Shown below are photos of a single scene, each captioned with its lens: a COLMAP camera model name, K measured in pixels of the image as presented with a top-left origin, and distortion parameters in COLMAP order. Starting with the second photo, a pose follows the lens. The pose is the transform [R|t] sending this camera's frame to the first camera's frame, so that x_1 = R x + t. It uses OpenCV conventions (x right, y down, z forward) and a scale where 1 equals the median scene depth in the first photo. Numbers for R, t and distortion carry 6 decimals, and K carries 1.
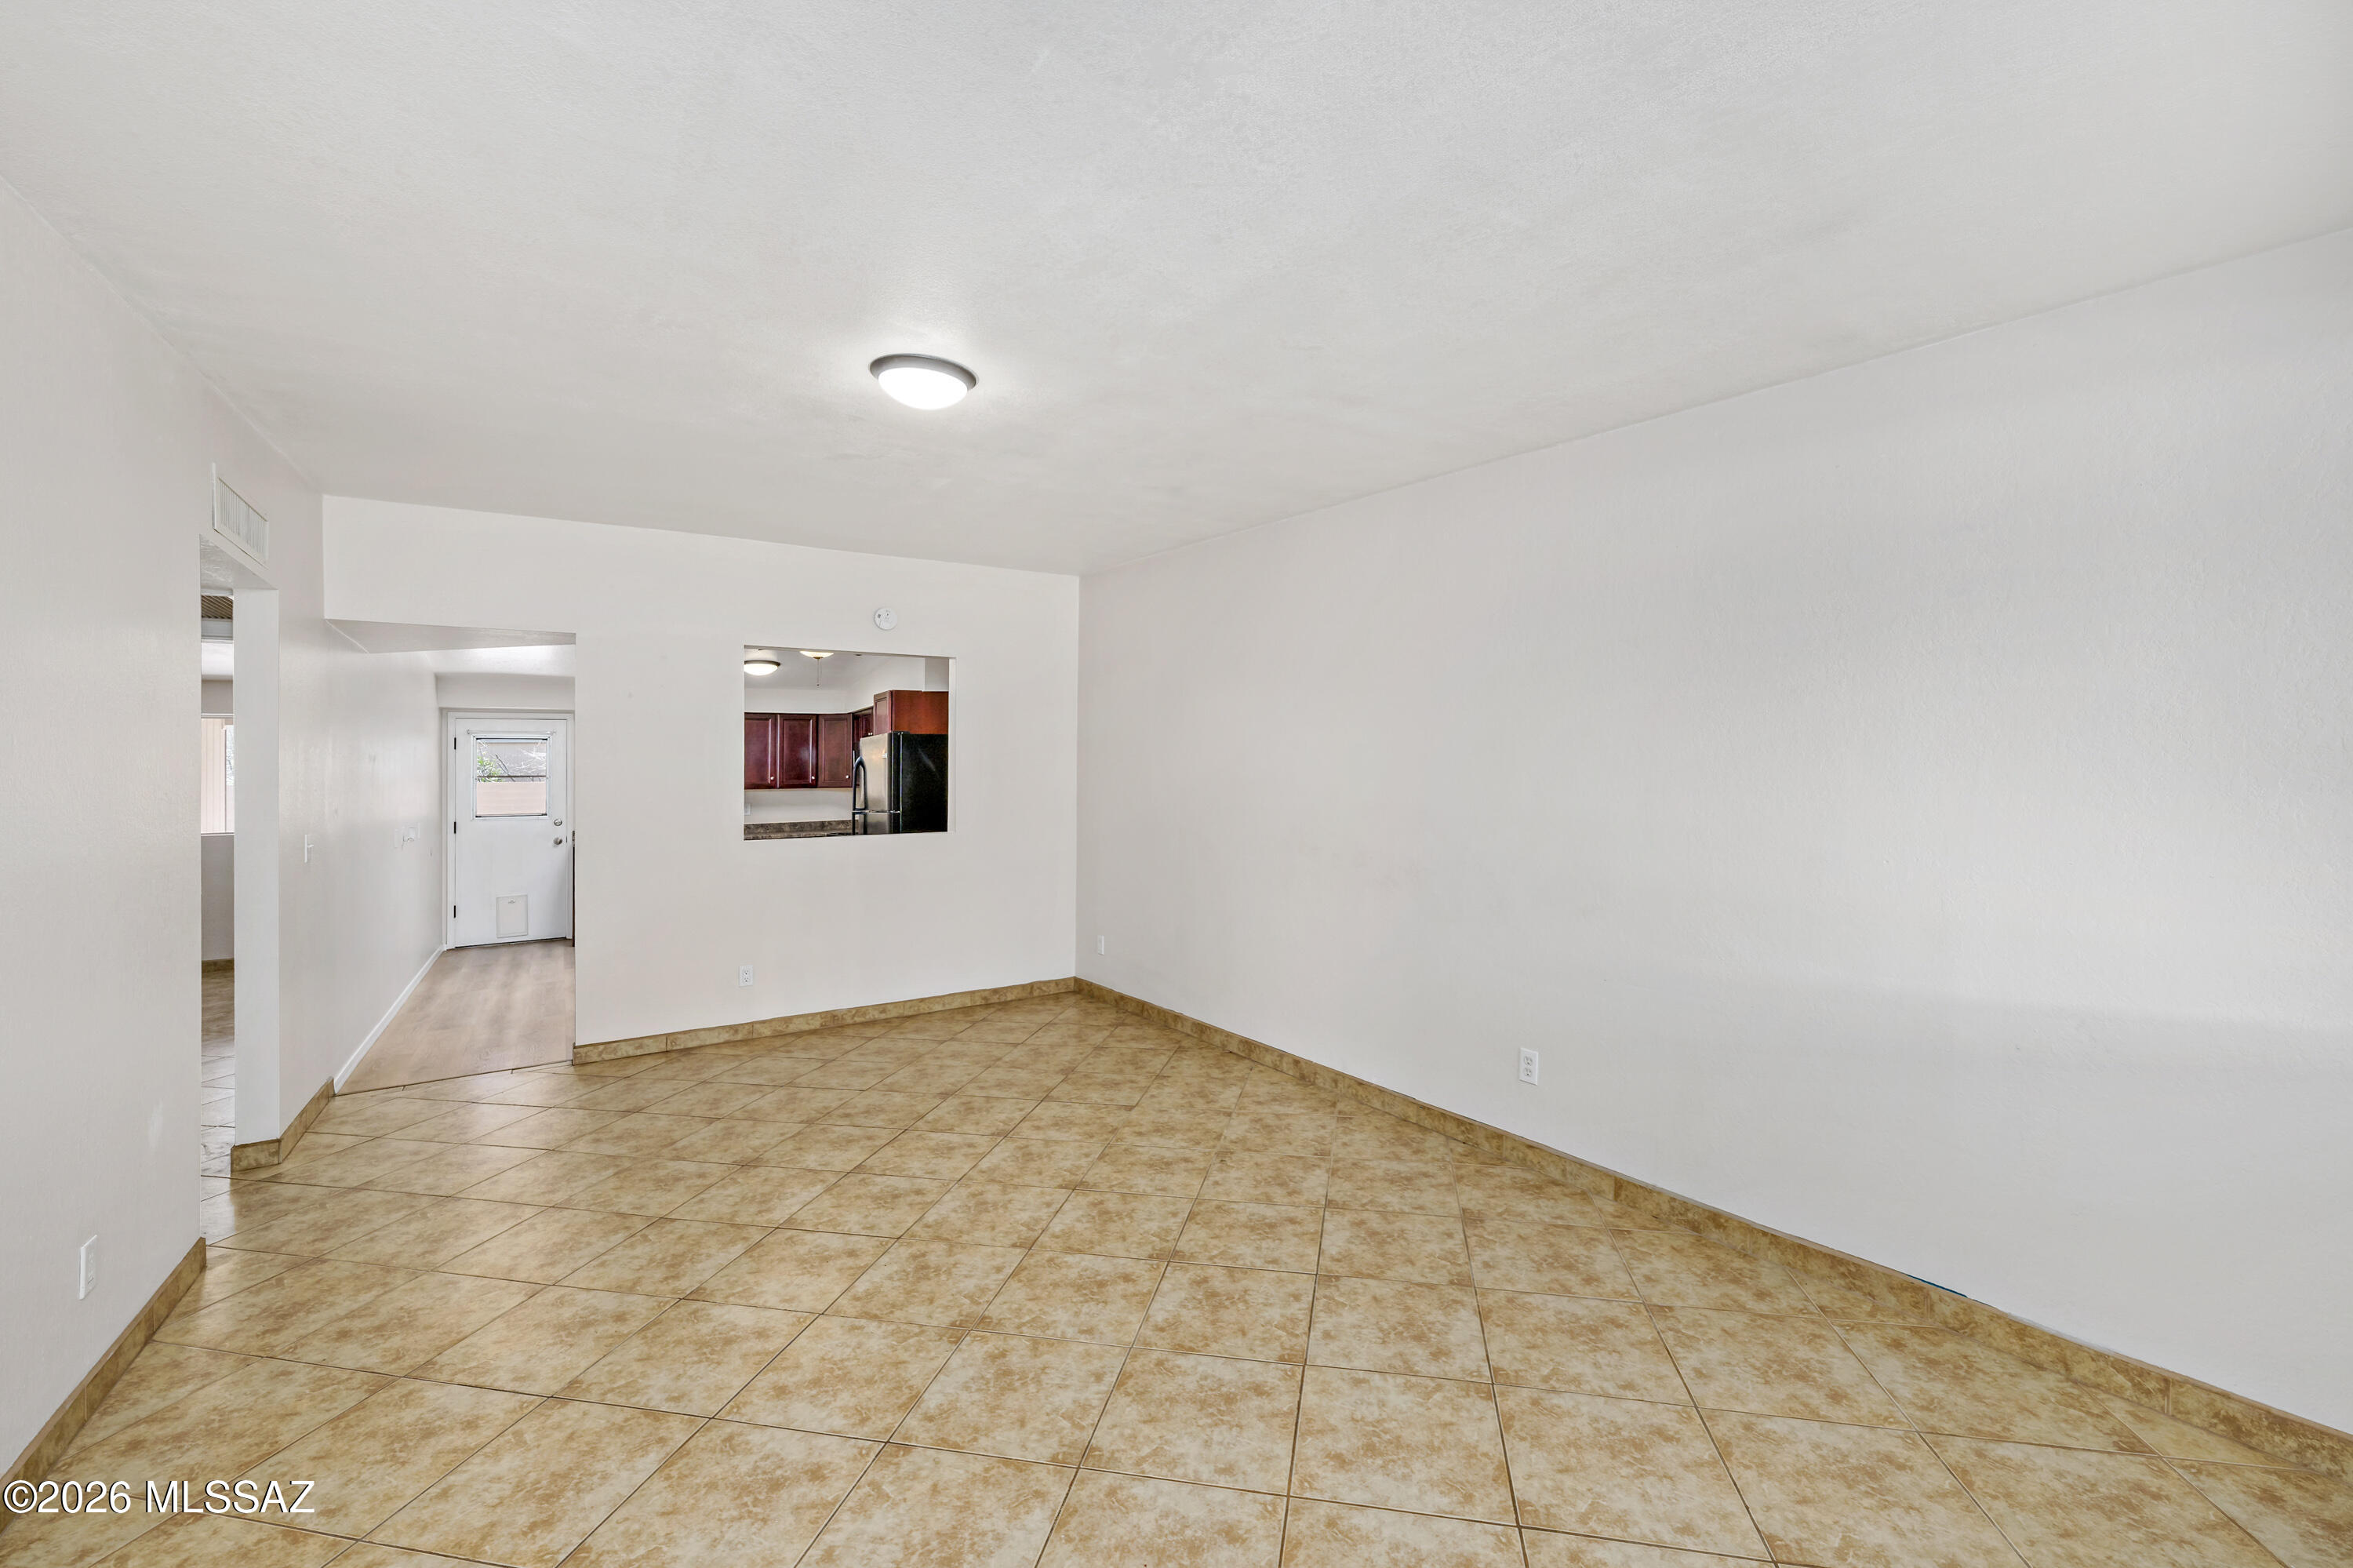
lens RADIAL K [[971.0, 0, 1243.5], [0, 971.0, 769.2], [0, 0, 1]] dist [-0.000190, 0.000256]
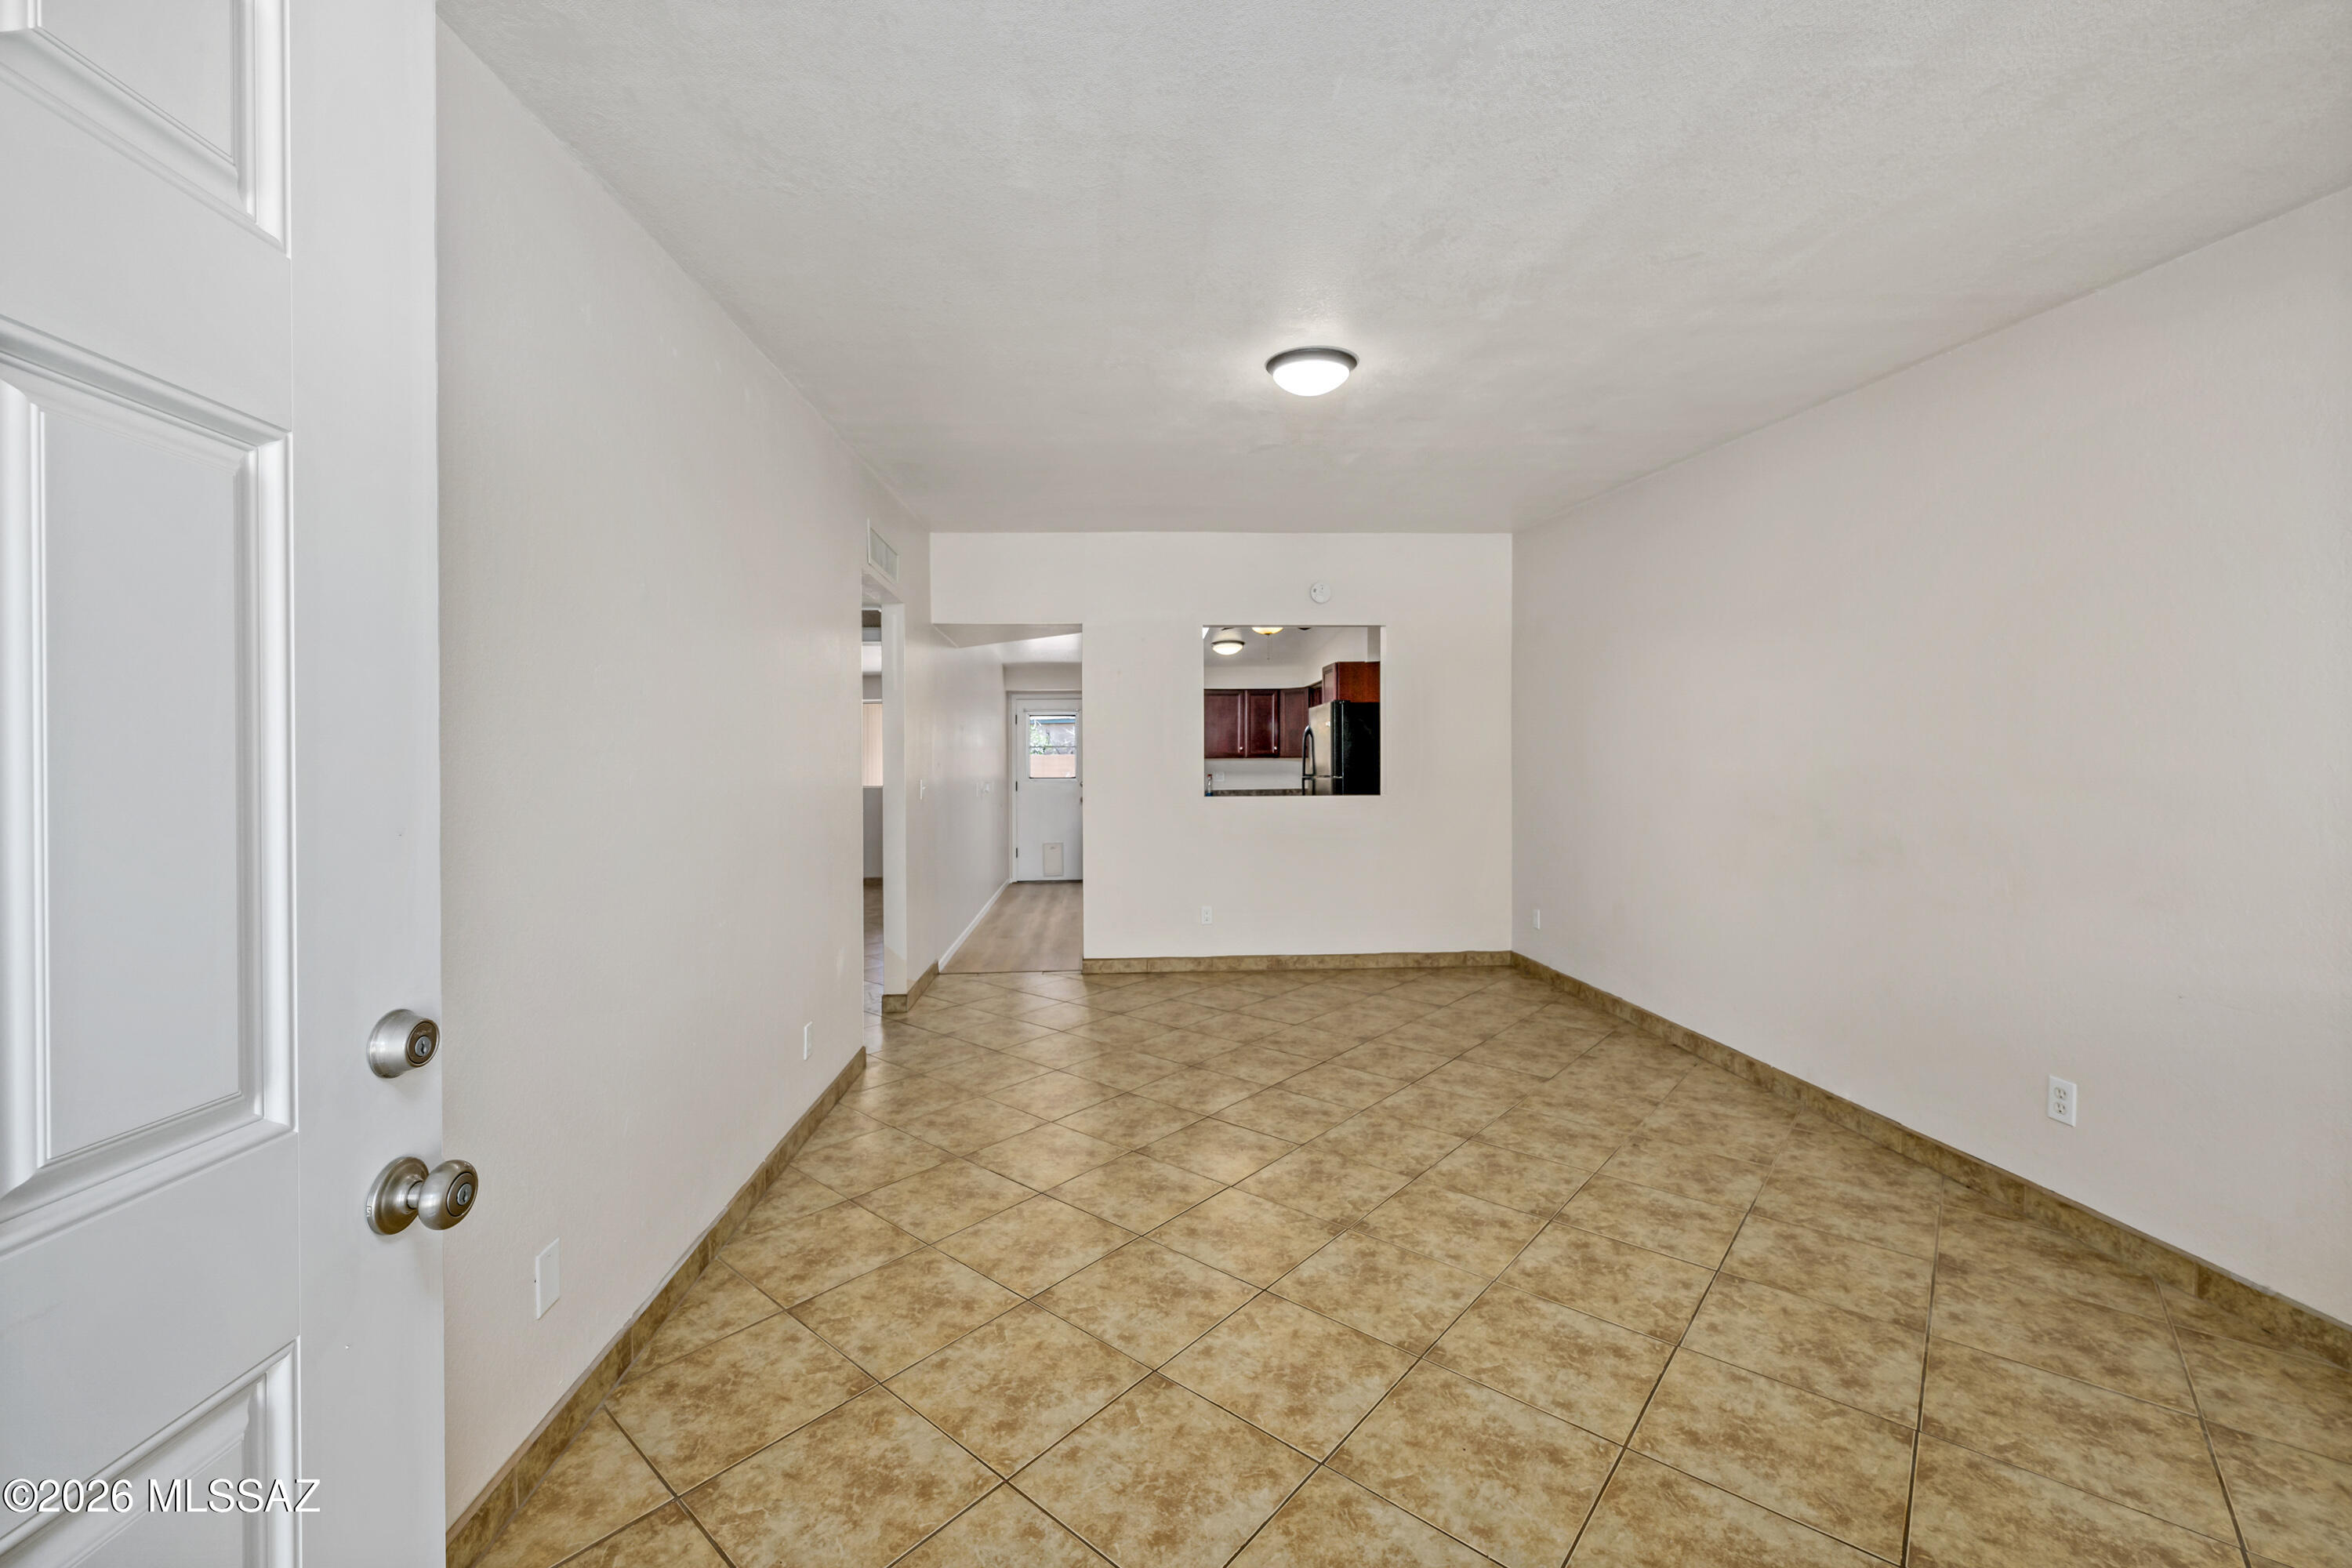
lens RADIAL K [[1005.7, 0, 1169.3], [0, 1005.7, 761.7], [0, 0, 1]] dist [0.000945, 0.000358]
pose [[0.856244, 0.009123, -0.516490, 0.093366], [-0.002551, 0.999907, 0.013432, 0.024552], [0.516565, -0.010183, 0.856188, -0.054422]]
